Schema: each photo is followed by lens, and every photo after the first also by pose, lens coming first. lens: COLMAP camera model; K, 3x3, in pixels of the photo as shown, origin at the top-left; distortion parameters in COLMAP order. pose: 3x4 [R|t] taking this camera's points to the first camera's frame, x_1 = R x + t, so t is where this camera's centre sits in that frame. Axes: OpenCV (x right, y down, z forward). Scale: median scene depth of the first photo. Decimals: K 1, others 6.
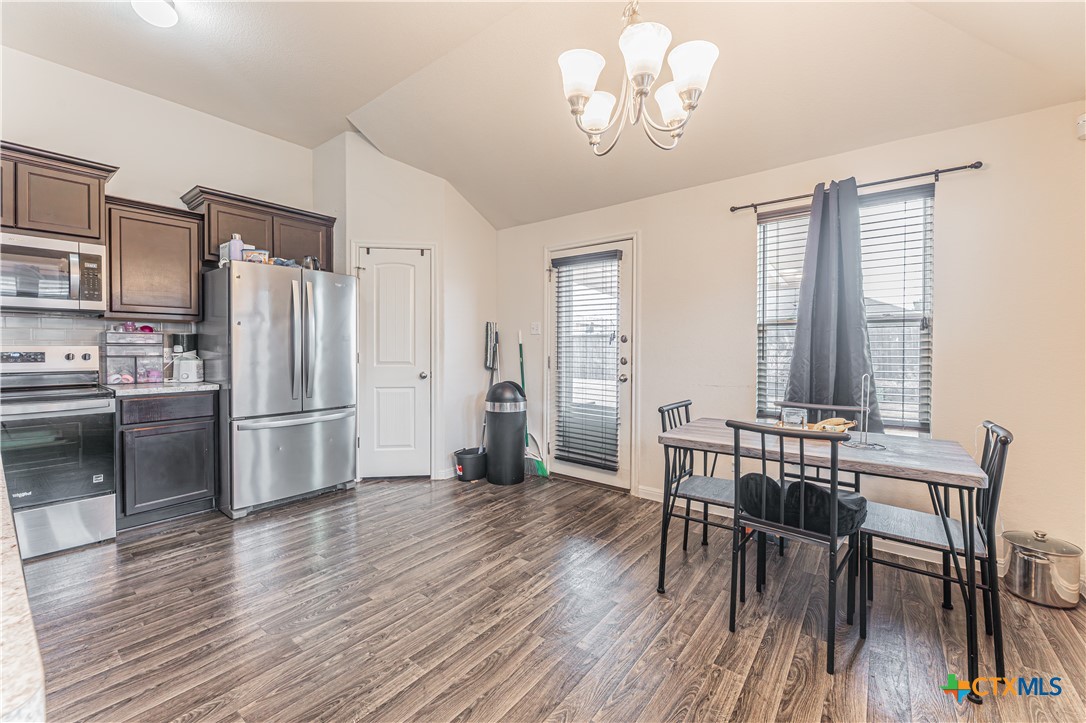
lens RADIAL K [[441.4, 0, 544.8], [0, 441.4, 357.3], [0, 0, 1]] dist [-0.001585, -0.002715]
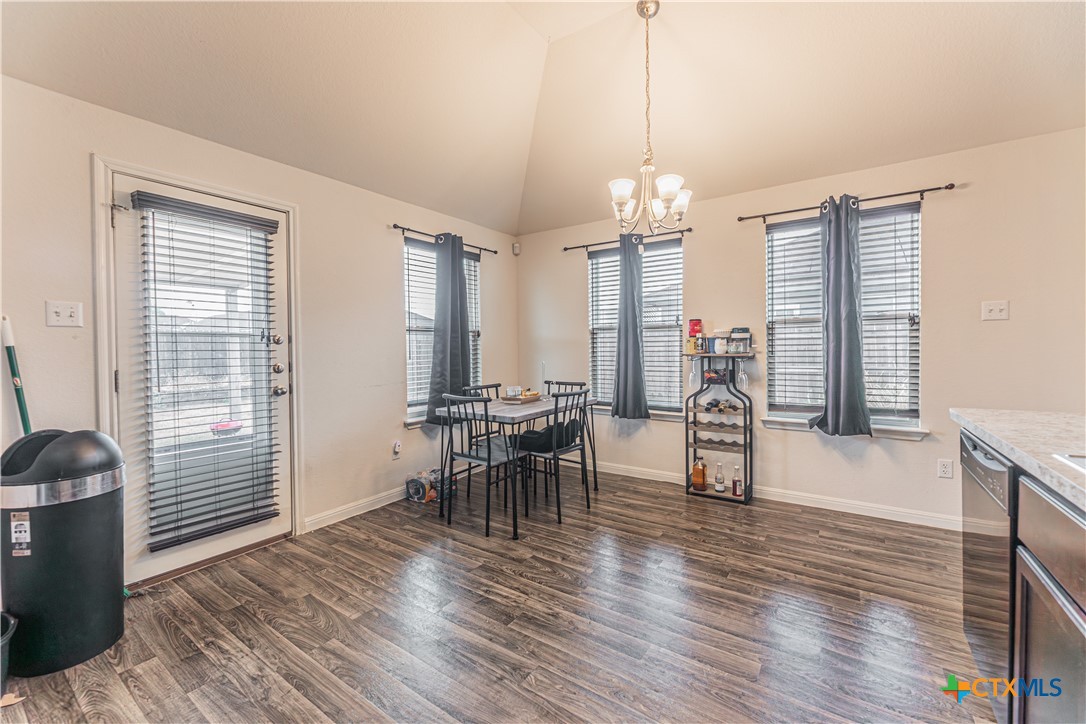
lens RADIAL K [[441.4, 0, 539.5], [0, 441.4, 355.1], [0, 0, 1]] dist [-0.001585, -0.002715]
pose [[-0.045866, -0.020661, 0.998734, -0.598303], [0.034763, 0.999148, 0.022266, -0.016408], [-0.998343, 0.035740, -0.045108, 0.570136]]
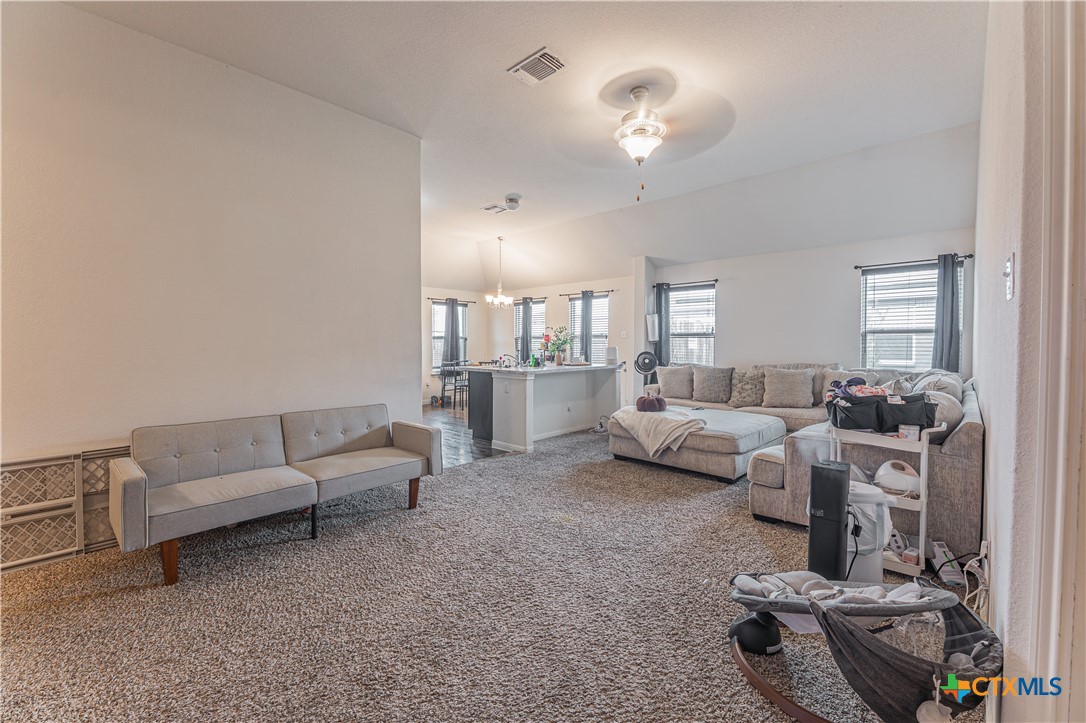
lens RADIAL K [[441.4, 0, 532.6], [0, 441.4, 354.6], [0, 0, 1]] dist [-0.001585, -0.002715]
pose [[0.113168, -0.024864, 0.993265, -2.014613], [0.021058, 0.999522, 0.022621, -0.011417], [-0.993353, 0.018356, 0.113638, -0.020080]]
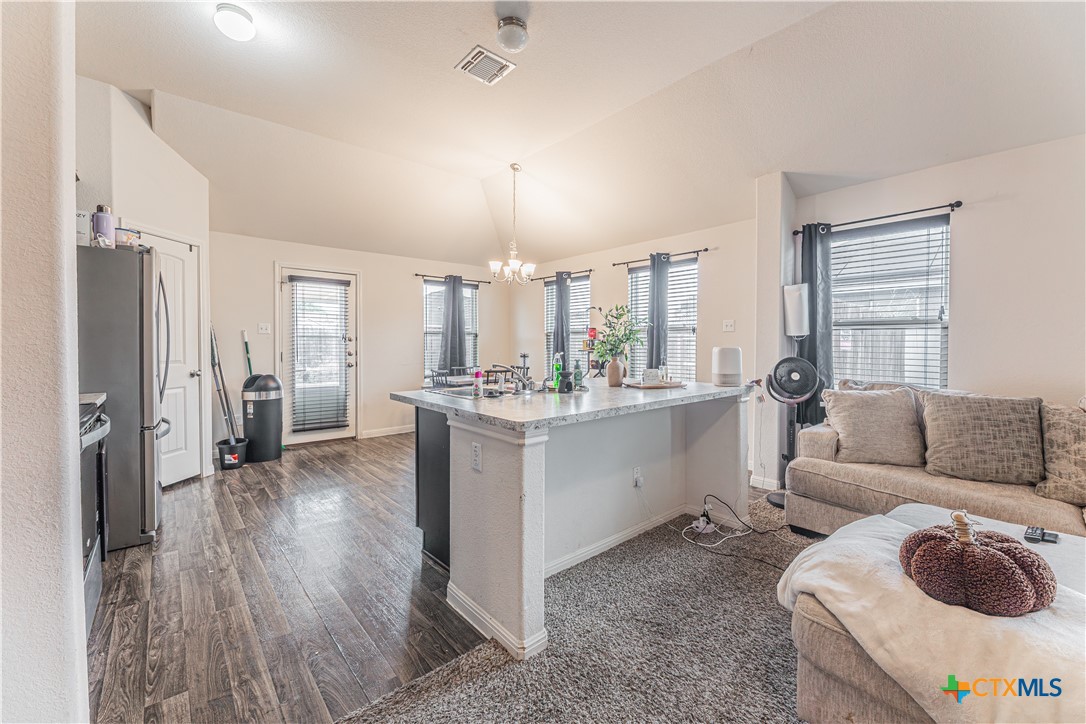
lens RADIAL K [[441.4, 0, 542.7], [0, 441.4, 350.6], [0, 0, 1]] dist [-0.001585, -0.002715]
pose [[0.201279, -0.018861, 0.979352, -1.167462], [0.021456, 0.999660, 0.014842, -0.010178], [-0.979299, 0.018025, 0.201616, 0.035981]]
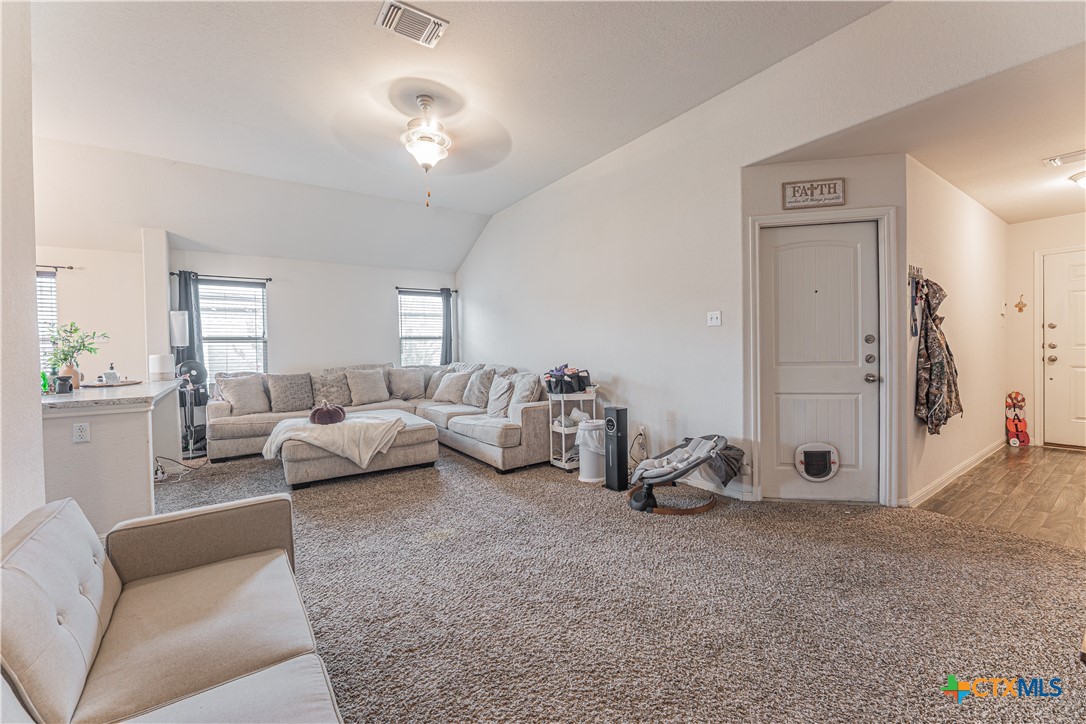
lens RADIAL K [[441.4, 0, 528.9], [0, 441.4, 355.3], [0, 0, 1]] dist [-0.001585, -0.002715]
pose [[-0.945649, 0.007007, 0.325114, -1.607973], [0.021868, 0.998875, 0.042081, -0.022699], [-0.324454, 0.046903, -0.944738, 0.644425]]
